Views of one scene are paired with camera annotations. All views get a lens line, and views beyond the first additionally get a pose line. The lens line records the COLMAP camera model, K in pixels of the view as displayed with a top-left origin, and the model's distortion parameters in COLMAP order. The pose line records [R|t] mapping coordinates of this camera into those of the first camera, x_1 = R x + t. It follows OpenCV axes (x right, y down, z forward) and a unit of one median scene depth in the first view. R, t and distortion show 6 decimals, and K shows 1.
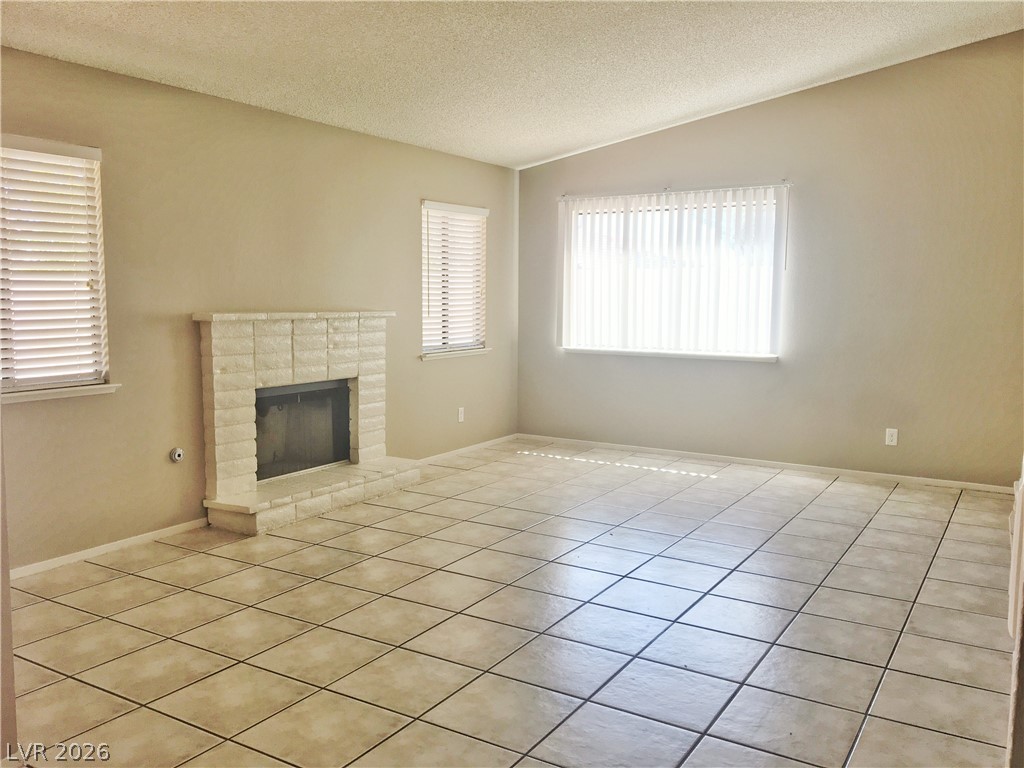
lens RADIAL K [[864.6, 0, 512.8], [0, 864.6, 379.9], [0, 0, 1]] dist [0.090556, -0.070955]
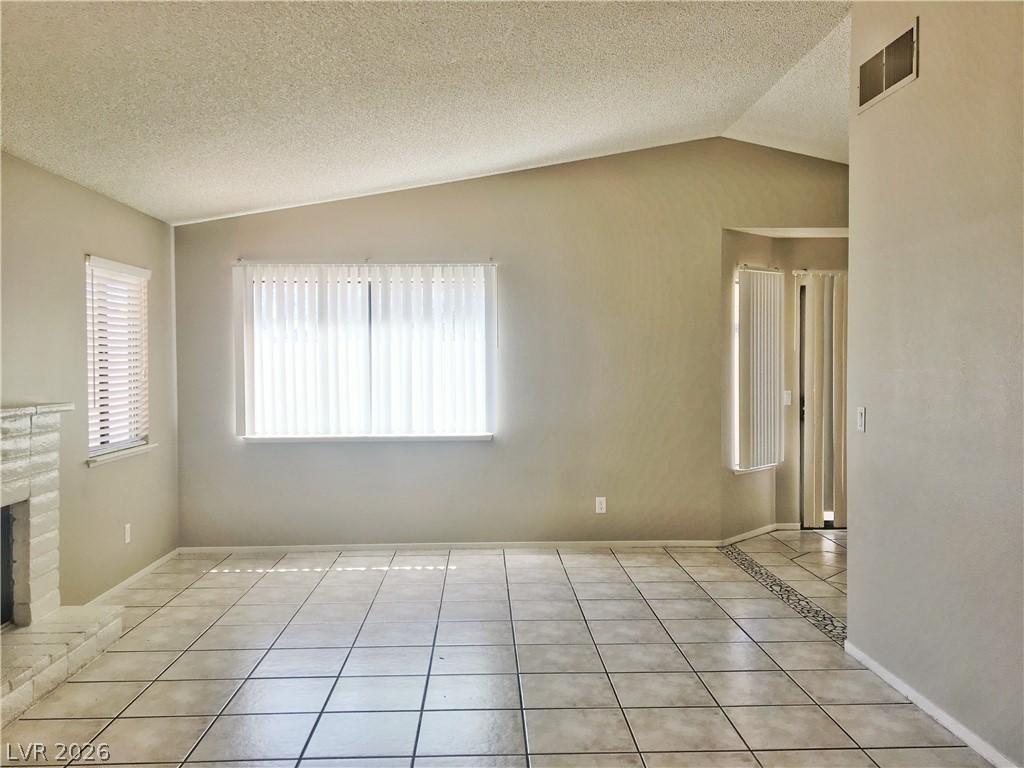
lens RADIAL K [[864.6, 0, 512.5], [0, 864.6, 382.2], [0, 0, 1]] dist [0.090556, -0.070955]
pose [[0.839257, -0.022799, 0.543257, -0.206754], [0.068129, 0.995656, -0.063465, -0.022004], [-0.539450, 0.090275, 0.837164, 0.164669]]
